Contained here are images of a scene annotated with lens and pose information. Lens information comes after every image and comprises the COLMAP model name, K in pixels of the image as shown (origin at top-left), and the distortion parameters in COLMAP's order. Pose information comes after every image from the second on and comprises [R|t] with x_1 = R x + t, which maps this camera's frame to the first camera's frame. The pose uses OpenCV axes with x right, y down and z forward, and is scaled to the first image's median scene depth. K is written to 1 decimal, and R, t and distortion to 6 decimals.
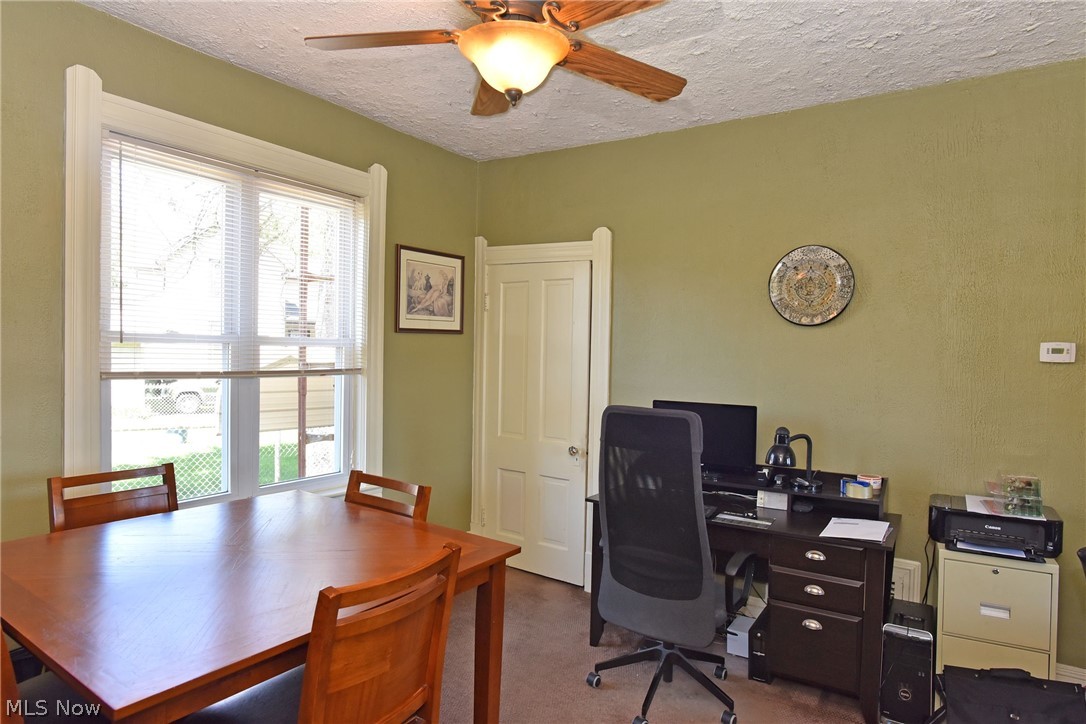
lens RADIAL K [[627.6, 0, 541.4], [0, 627.6, 364.5], [0, 0, 1]] dist [-0.036578, 0.013707]
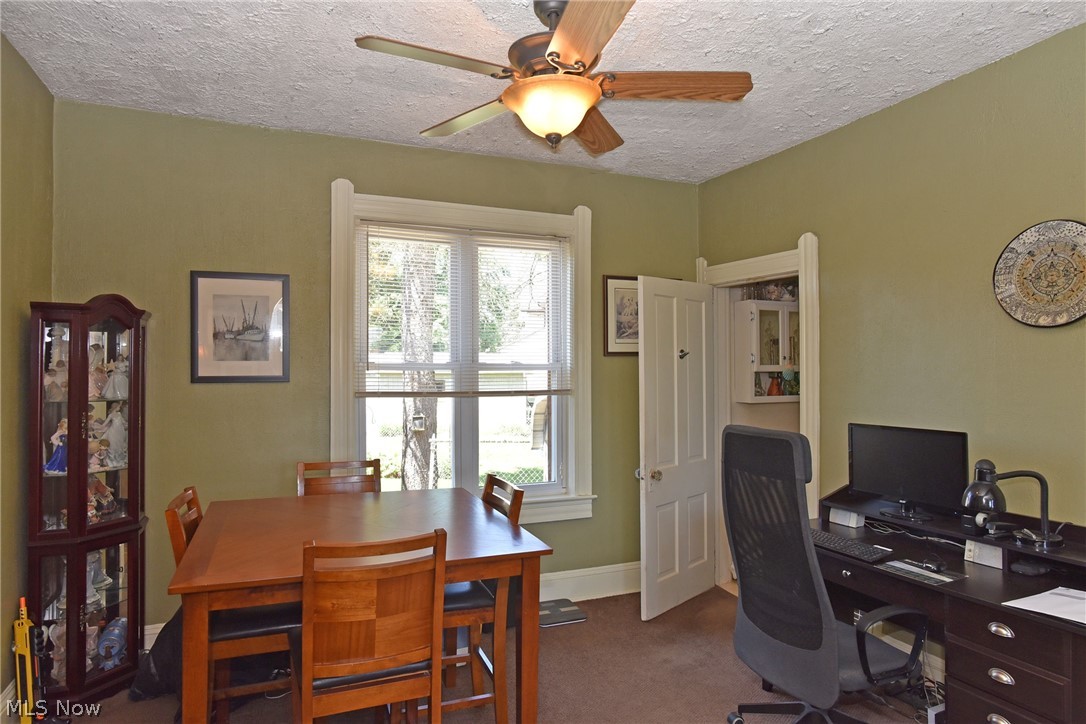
lens RADIAL K [[627.6, 0, 541.4], [0, 627.6, 364.5], [0, 0, 1]] dist [-0.036578, 0.013707]
pose [[0.832430, -0.028594, -0.553393, 0.324924], [0.005974, 0.999073, -0.042635, 0.010411], [0.554099, 0.032185, 0.831829, 0.044591]]
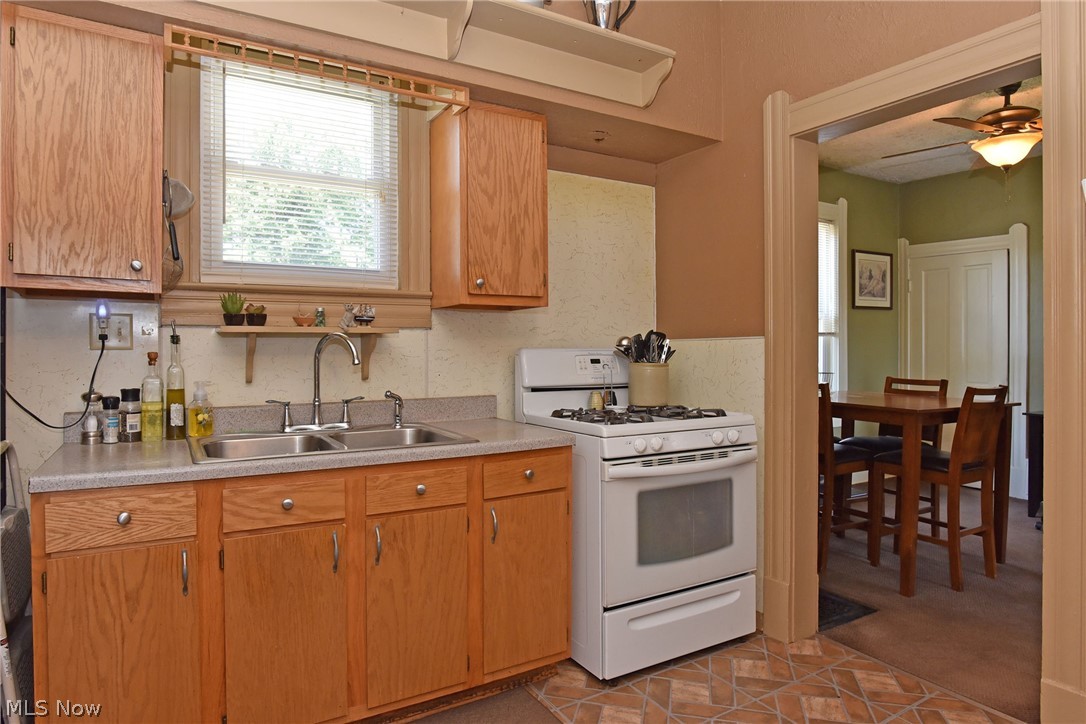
lens RADIAL K [[647.2, 0, 528.5], [0, 647.2, 357.8], [0, 0, 1]] dist [-0.033836, 0.013514]
pose [[0.902558, -0.019171, -0.430141, -0.323283], [0.012103, 0.999743, -0.019161, 0.098912], [0.430398, 0.012088, 0.902558, -0.820468]]
